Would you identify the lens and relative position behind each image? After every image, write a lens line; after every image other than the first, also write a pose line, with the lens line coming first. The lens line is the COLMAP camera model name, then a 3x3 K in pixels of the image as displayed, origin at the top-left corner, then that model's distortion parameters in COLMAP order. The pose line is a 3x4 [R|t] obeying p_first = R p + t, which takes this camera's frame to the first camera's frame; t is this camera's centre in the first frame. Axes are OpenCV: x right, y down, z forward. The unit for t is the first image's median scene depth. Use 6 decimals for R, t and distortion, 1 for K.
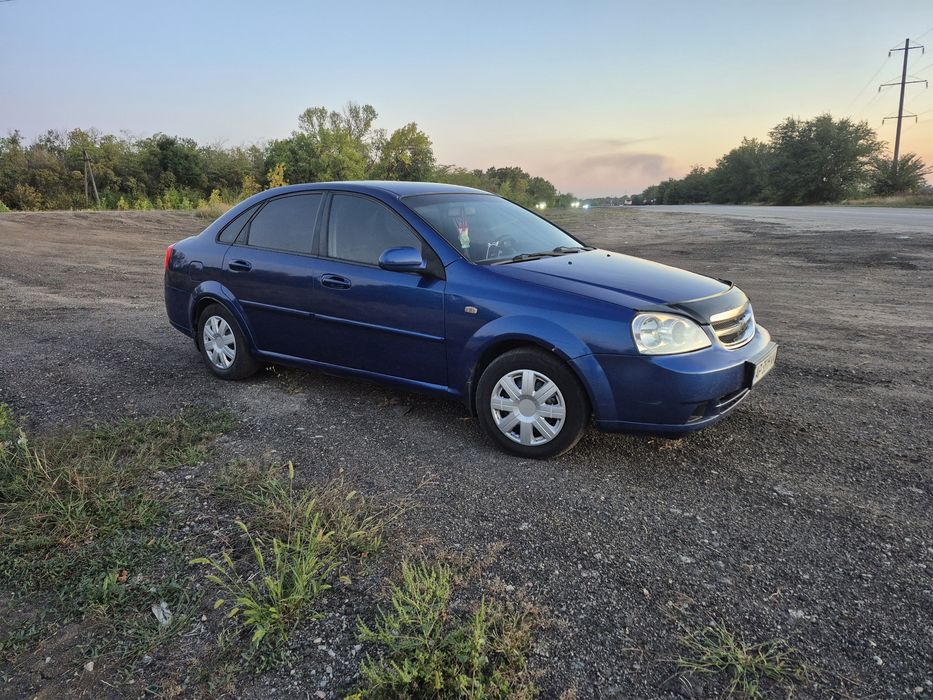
lens RADIAL K [[638.5, 0, 466.5], [0, 638.5, 350.0], [0, 0, 1]] dist [0.097742, -0.106104]
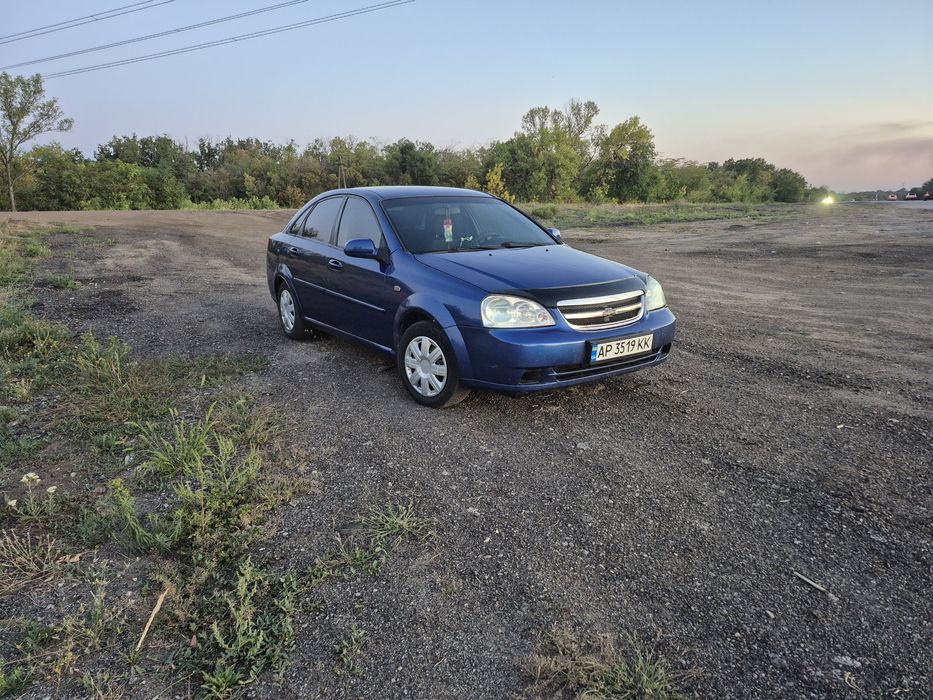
lens RADIAL K [[669.6, 0, 491.0], [0, 669.6, 354.7], [0, 0, 1]] dist [0.110496, -0.124446]
pose [[0.937577, 0.076252, -0.339316, 0.486909], [-0.075553, 0.997025, 0.015291, 0.026609], [0.339473, 0.011300, 0.940548, -0.156659]]
